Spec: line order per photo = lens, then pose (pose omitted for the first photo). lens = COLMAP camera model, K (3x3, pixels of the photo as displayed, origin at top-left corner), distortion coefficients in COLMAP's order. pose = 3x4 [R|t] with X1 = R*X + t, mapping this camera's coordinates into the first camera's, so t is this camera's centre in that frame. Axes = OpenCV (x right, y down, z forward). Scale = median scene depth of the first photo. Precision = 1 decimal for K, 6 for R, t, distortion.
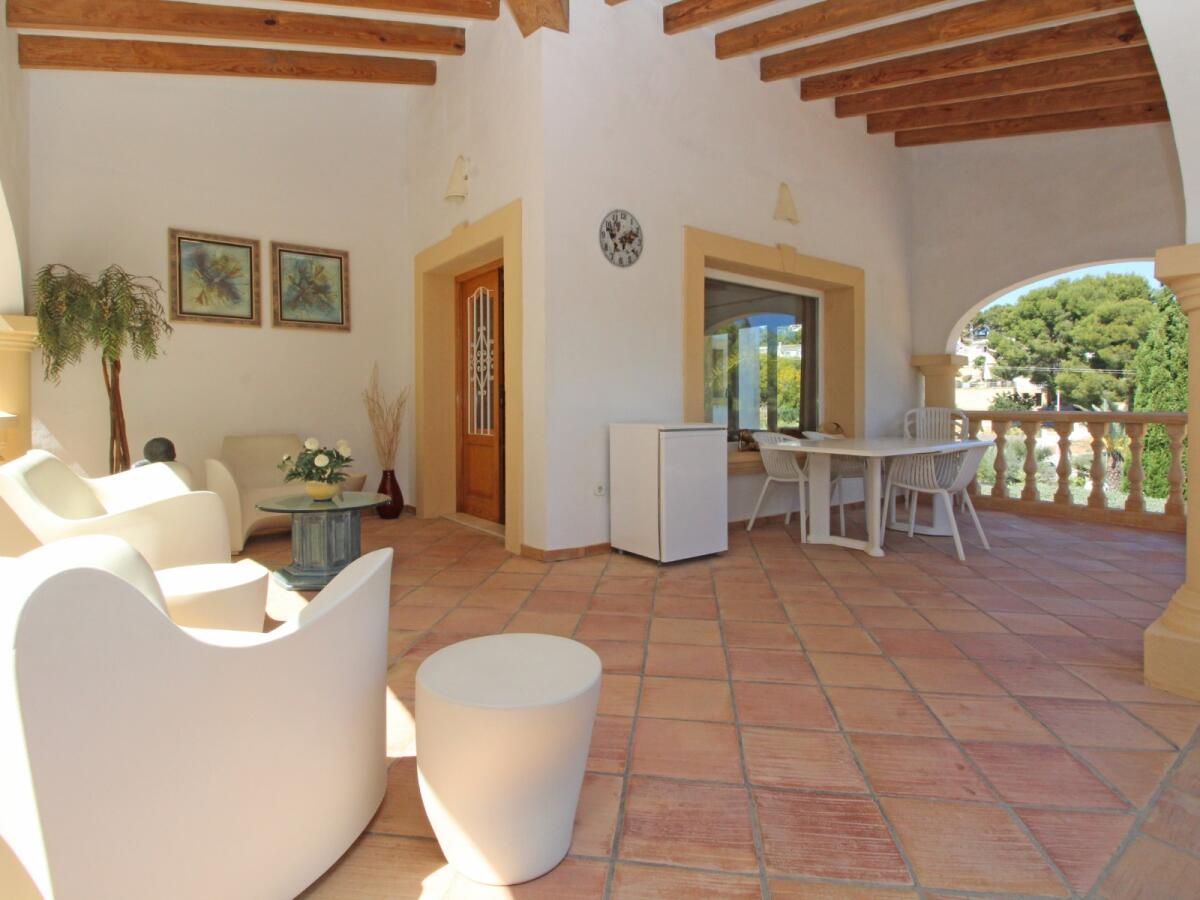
lens RADIAL K [[650.1, 0, 600.0], [0, 650.1, 450.0], [0, 0, 1]] dist [-0.021802, 0.000333]
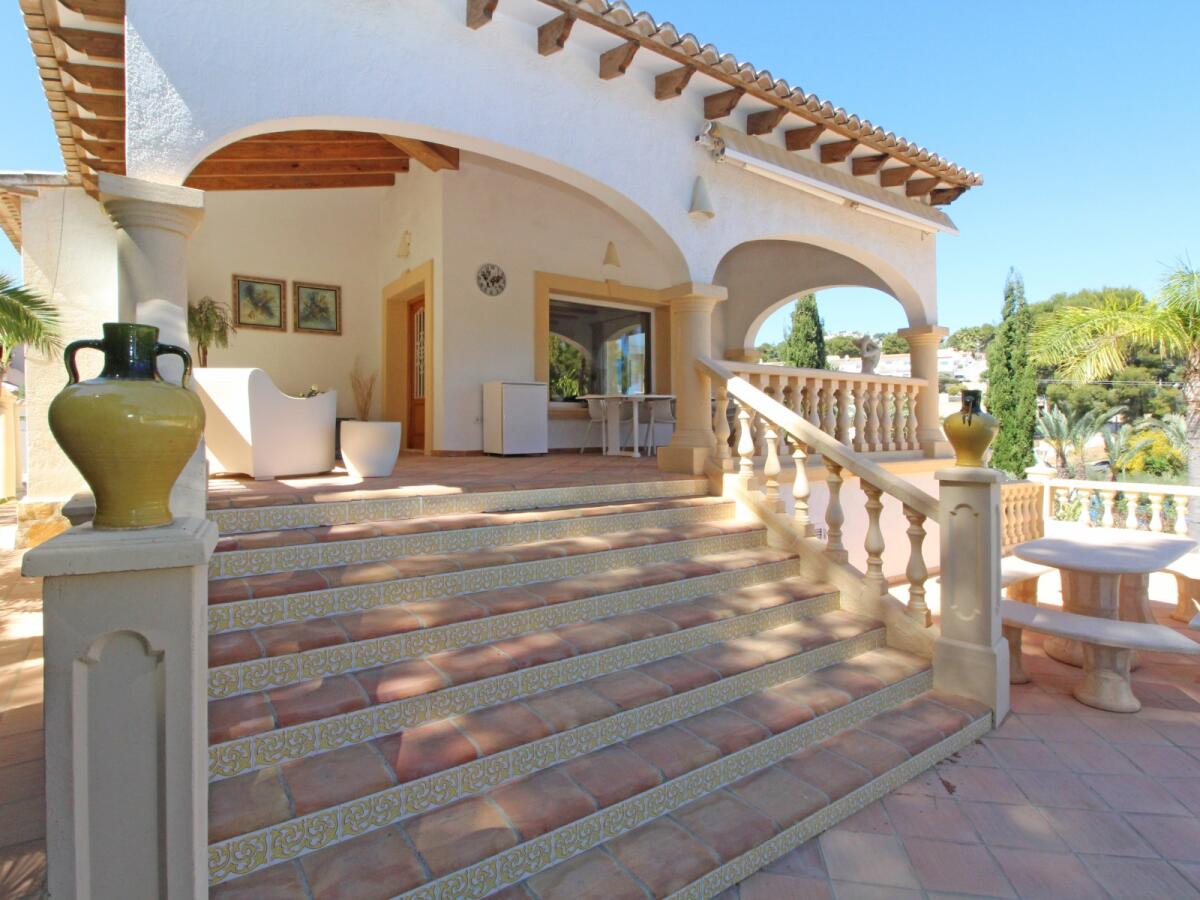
lens RADIAL K [[631.2, 0, 602.1], [0, 631.2, 435.9], [0, 0, 1]] dist [0.004008, 0.000548]
pose [[0.999946, -0.007437, -0.007296, 0.301789], [0.007093, 0.998911, -0.046112, 0.159009], [0.007631, 0.046058, 0.998910, -0.614994]]
